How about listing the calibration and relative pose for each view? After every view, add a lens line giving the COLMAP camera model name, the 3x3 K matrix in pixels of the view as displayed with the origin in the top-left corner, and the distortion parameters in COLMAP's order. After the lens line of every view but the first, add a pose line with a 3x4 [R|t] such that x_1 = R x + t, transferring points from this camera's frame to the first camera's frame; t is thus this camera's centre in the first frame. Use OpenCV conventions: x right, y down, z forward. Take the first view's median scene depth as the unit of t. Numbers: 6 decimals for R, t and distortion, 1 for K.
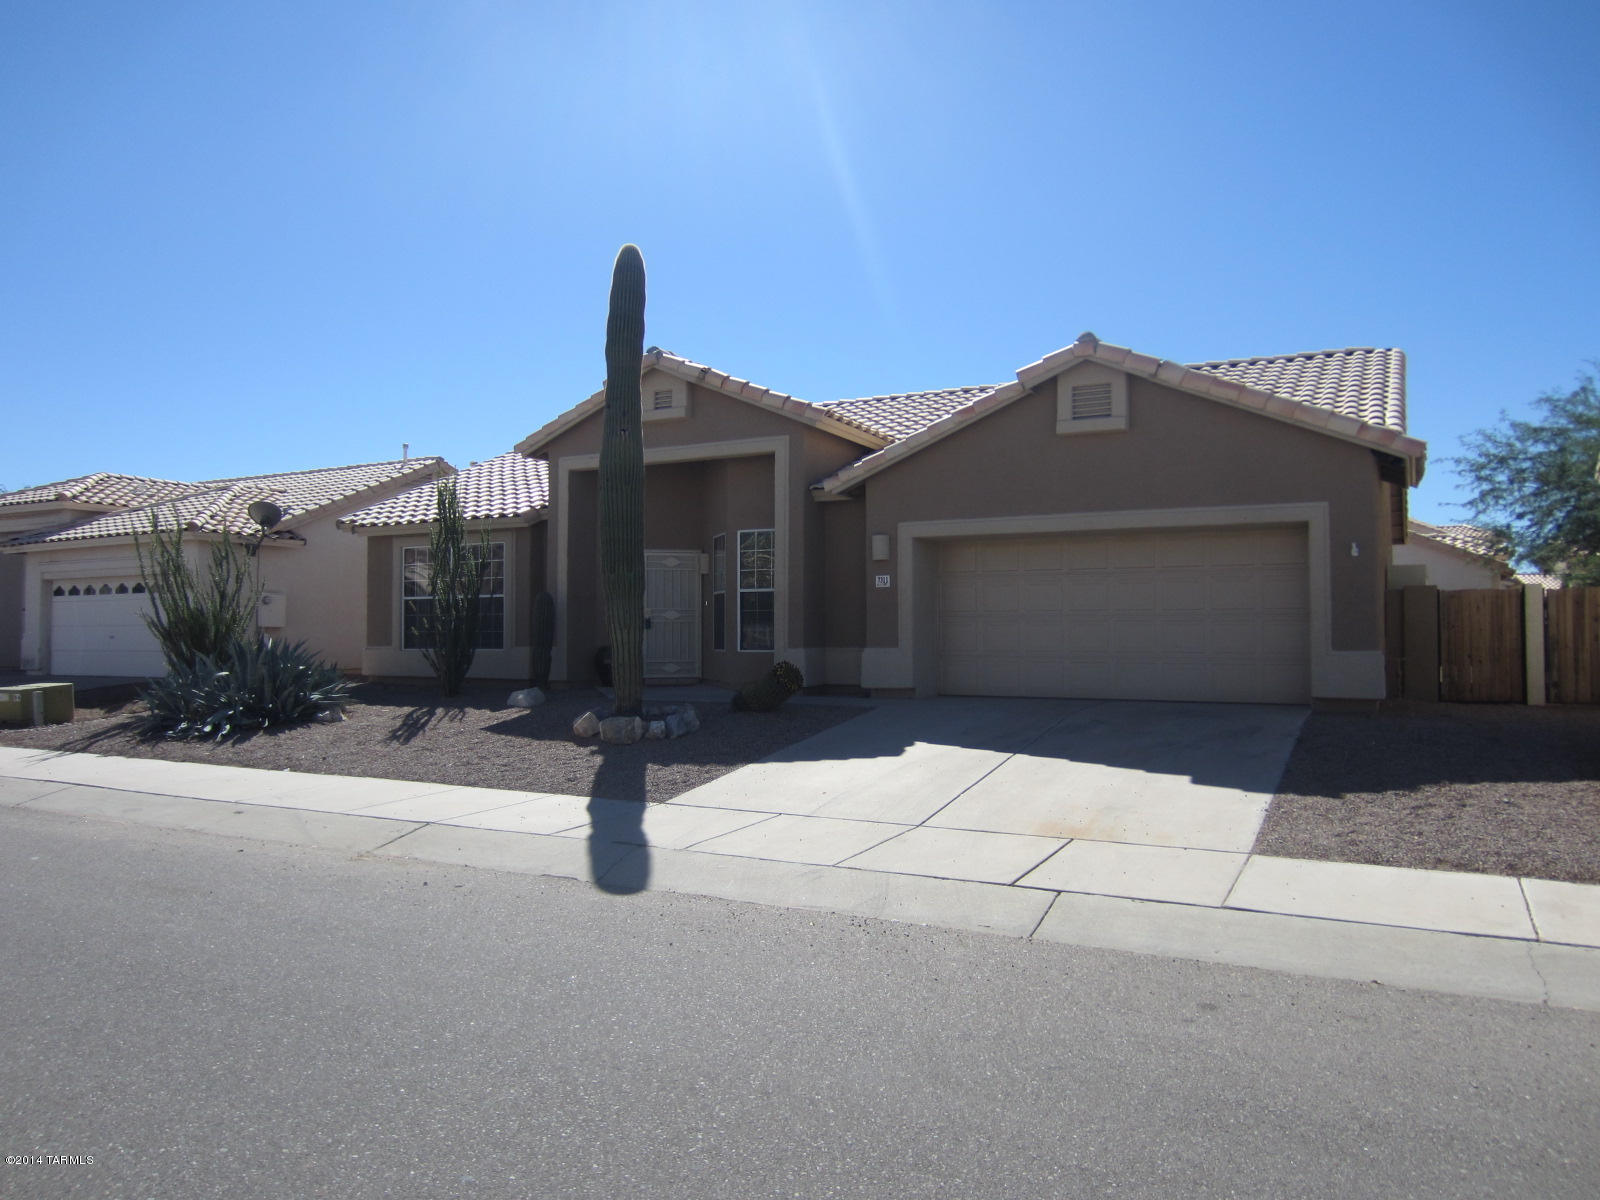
lens RADIAL K [[1198.3, 0, 800.0], [0, 1198.3, 600.0], [0, 0, 1]] dist [-0.033318, 0.003934]
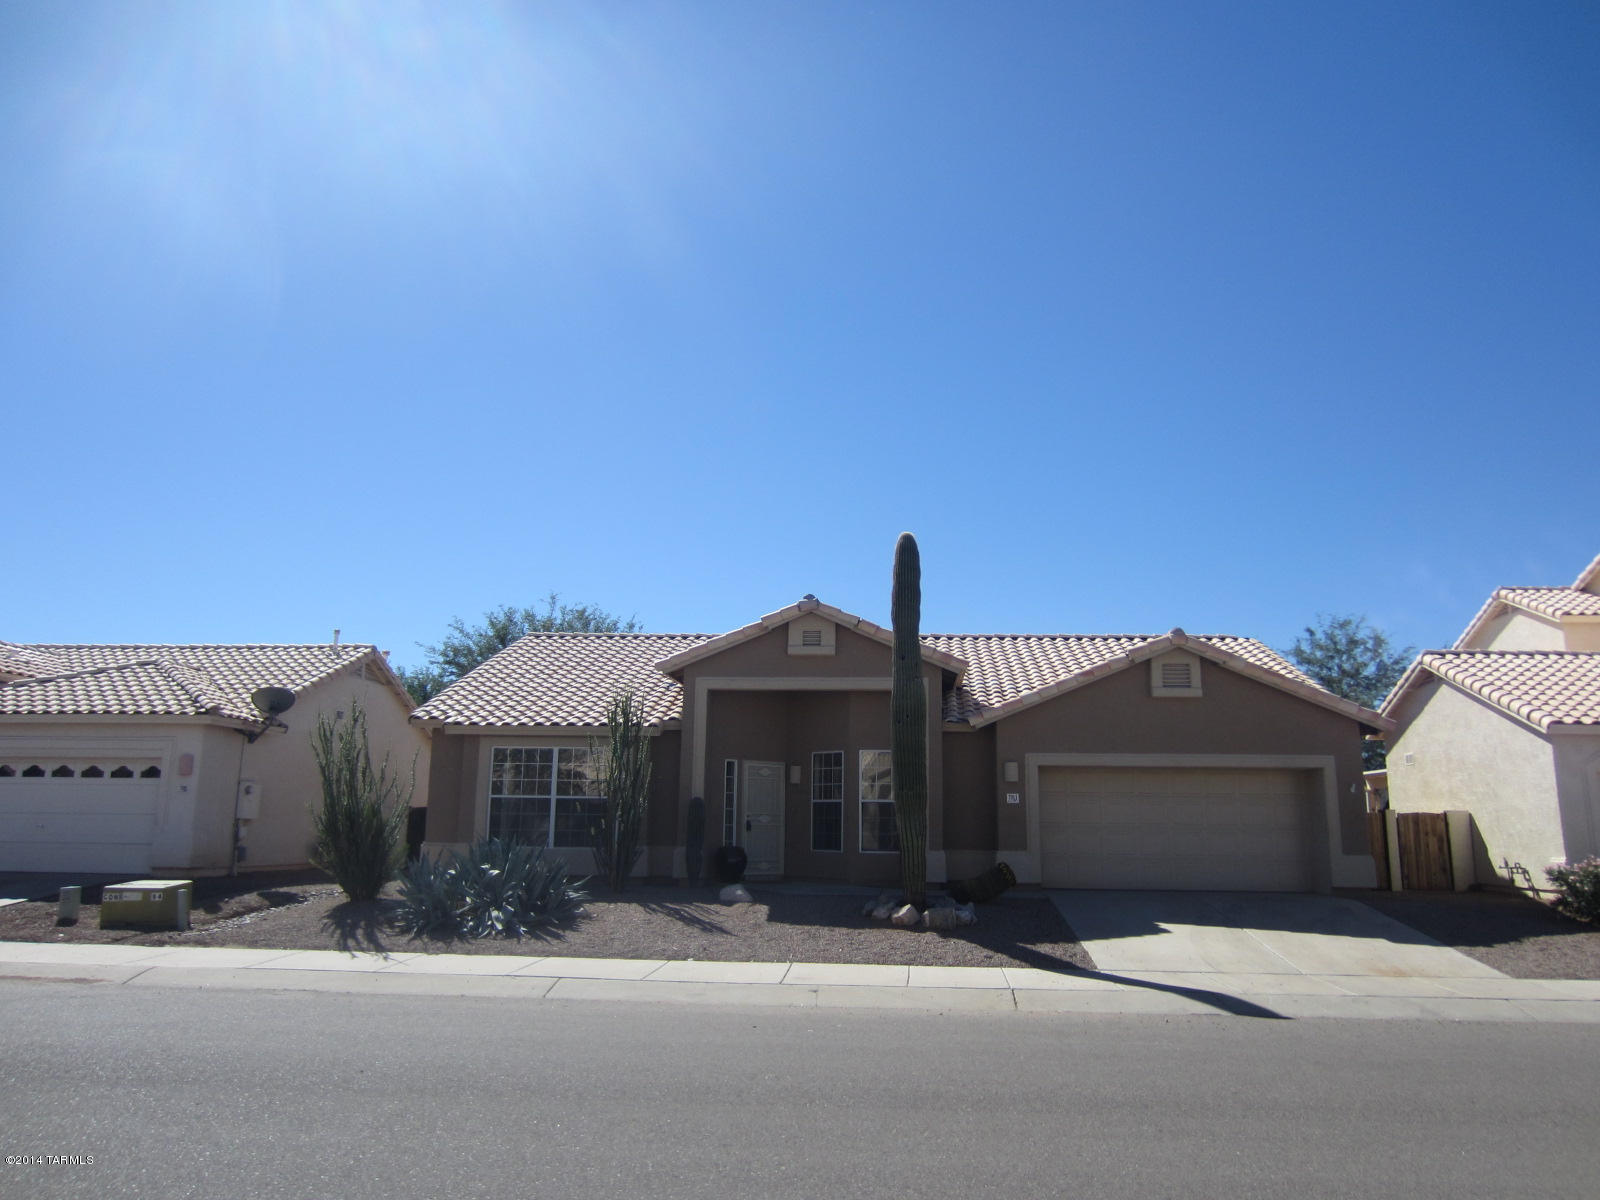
lens RADIAL K [[1198.3, 0, 800.0], [0, 1198.3, 600.0], [0, 0, 1]] dist [-0.033318, 0.003934]
pose [[0.900442, 0.094321, 0.424627, -0.703140], [-0.027485, 0.986594, -0.160866, -0.012927], [-0.434108, 0.133180, 0.890962, -0.073545]]
